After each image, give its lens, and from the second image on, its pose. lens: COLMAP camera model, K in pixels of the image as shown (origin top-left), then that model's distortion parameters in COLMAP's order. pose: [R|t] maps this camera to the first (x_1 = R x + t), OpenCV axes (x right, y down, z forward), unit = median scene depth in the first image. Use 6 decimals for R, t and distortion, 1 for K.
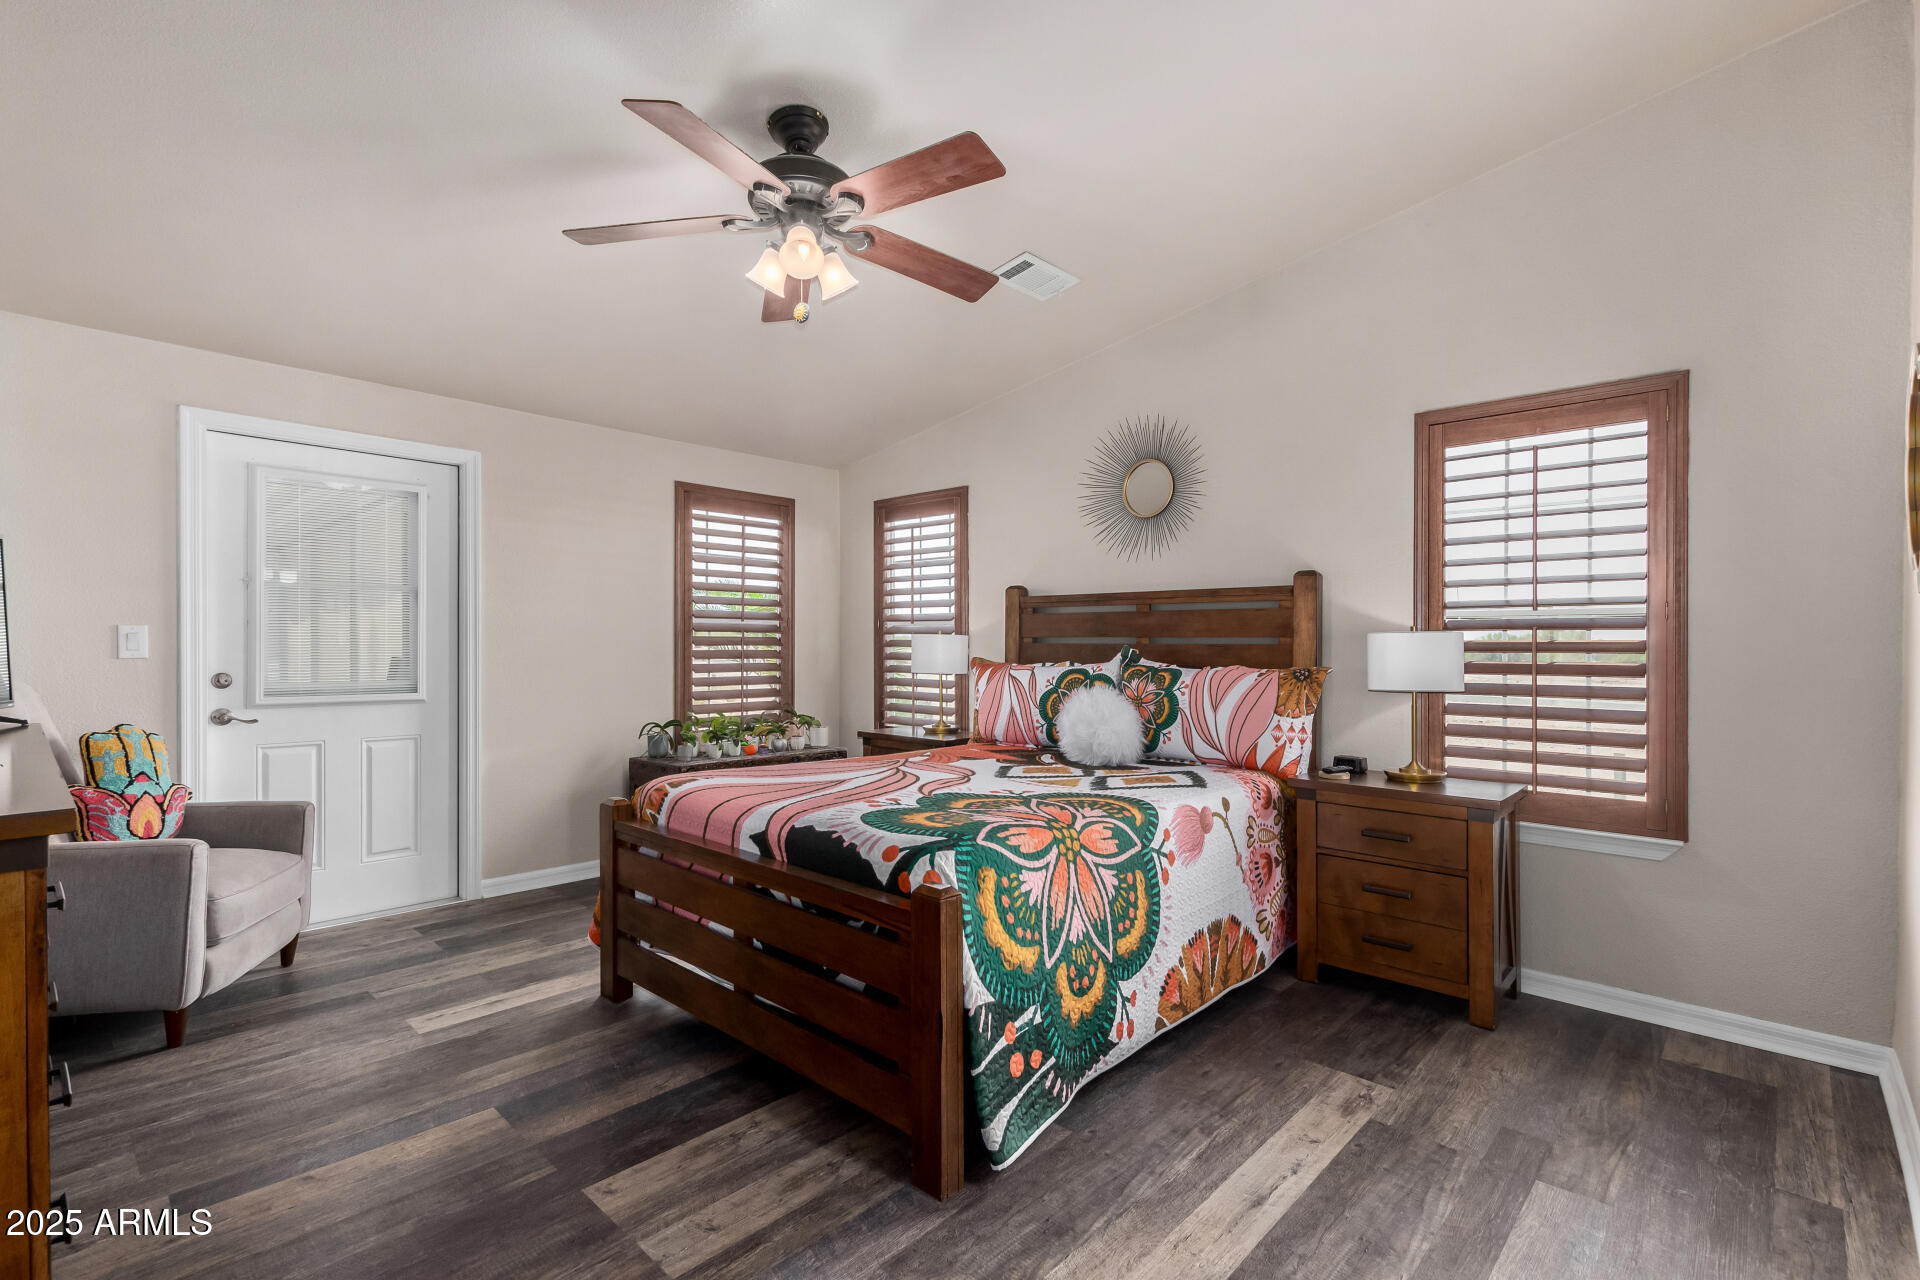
lens RADIAL K [[885.3, 0, 965.1], [0, 885.3, 643.2], [0, 0, 1]] dist [0.011716, -0.004058]
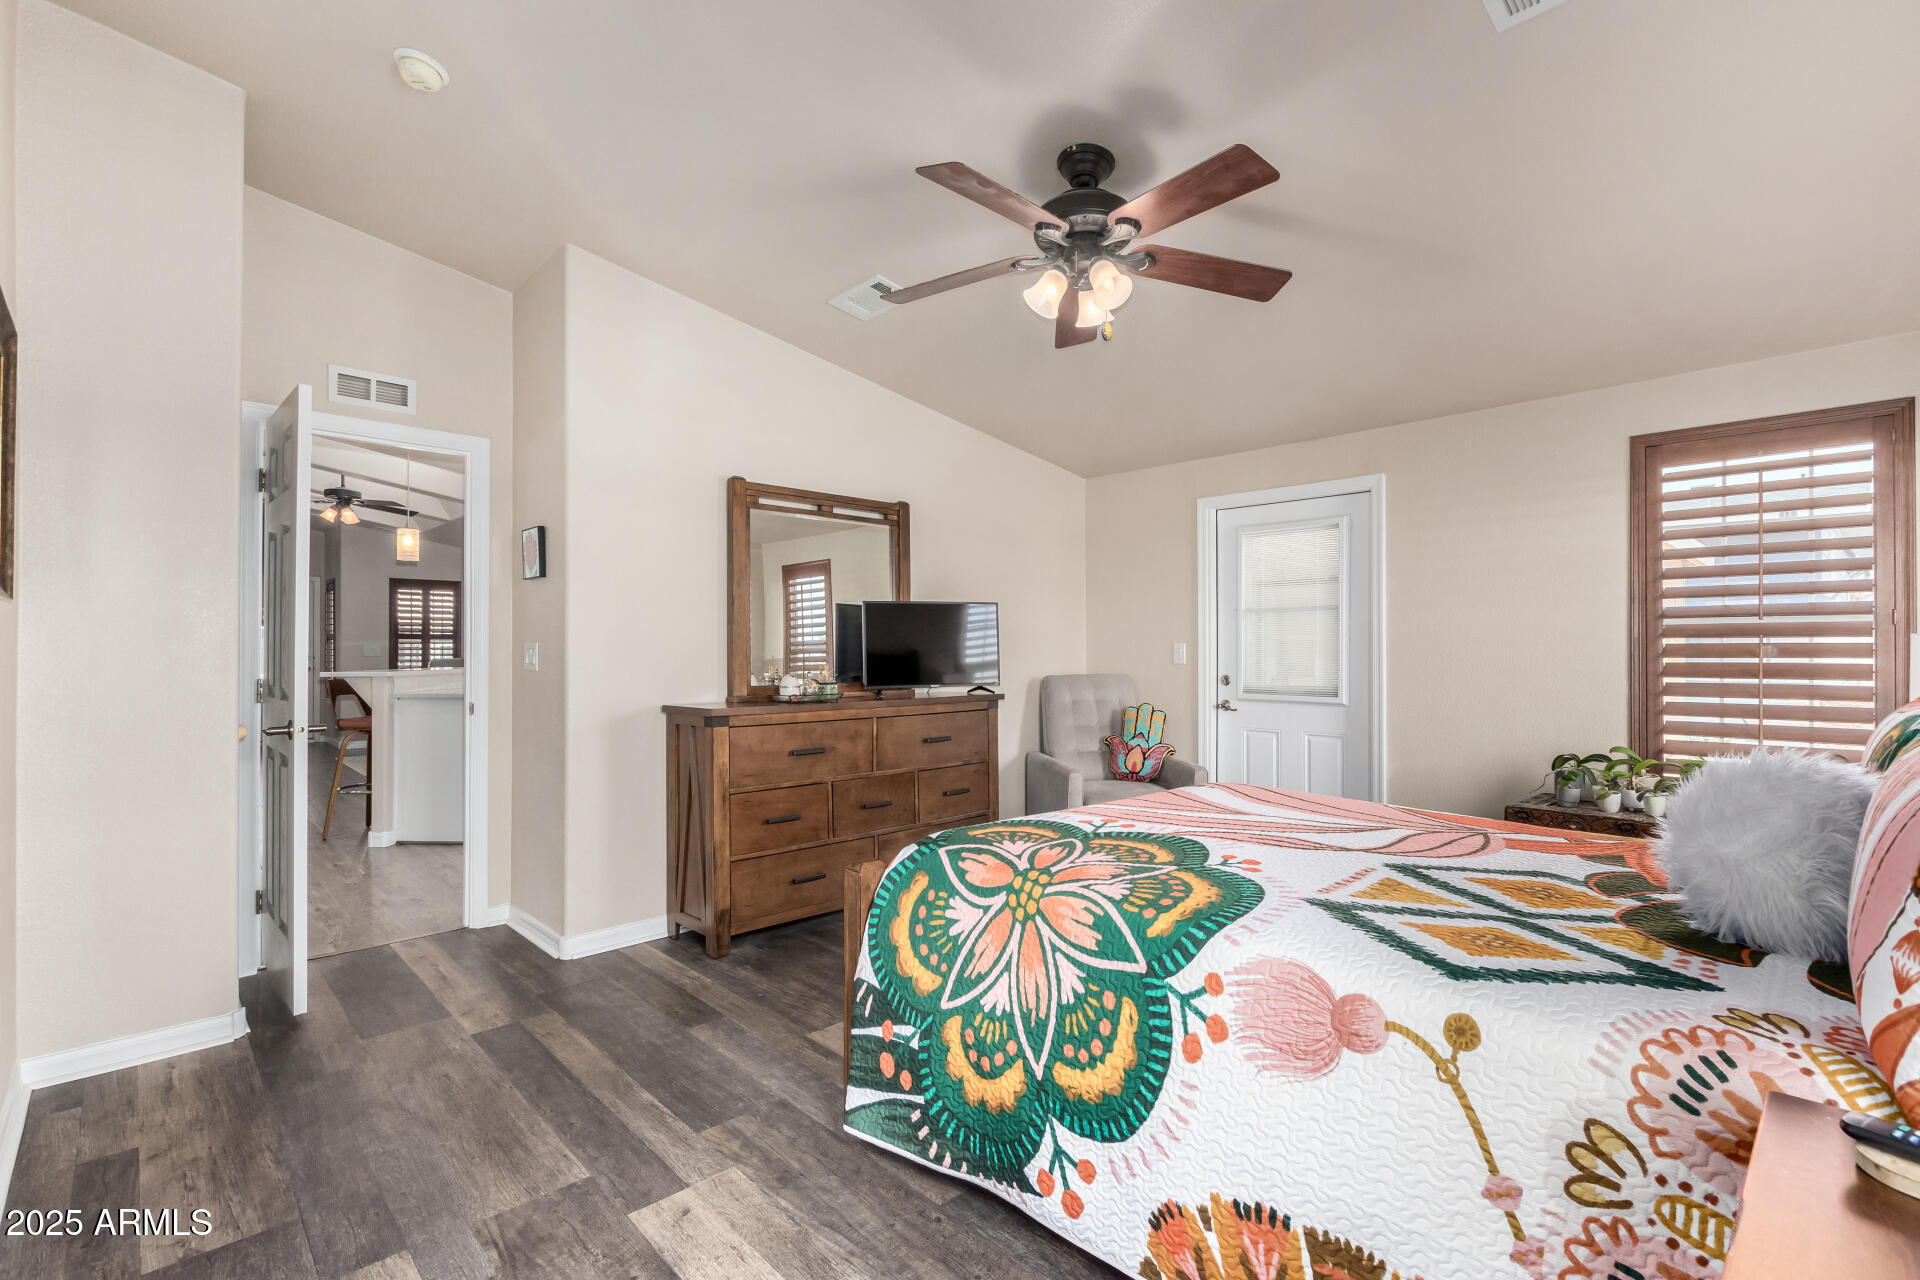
lens RADIAL K [[885.3, 0, 970.1], [0, 885.3, 643.3], [0, 0, 1]] dist [0.011716, -0.004058]
pose [[-0.069779, -0.014157, -0.997462, 0.924266], [-0.000160, 0.999899, -0.014180, 0.003676], [0.997562, -0.000829, -0.069775, 1.000937]]
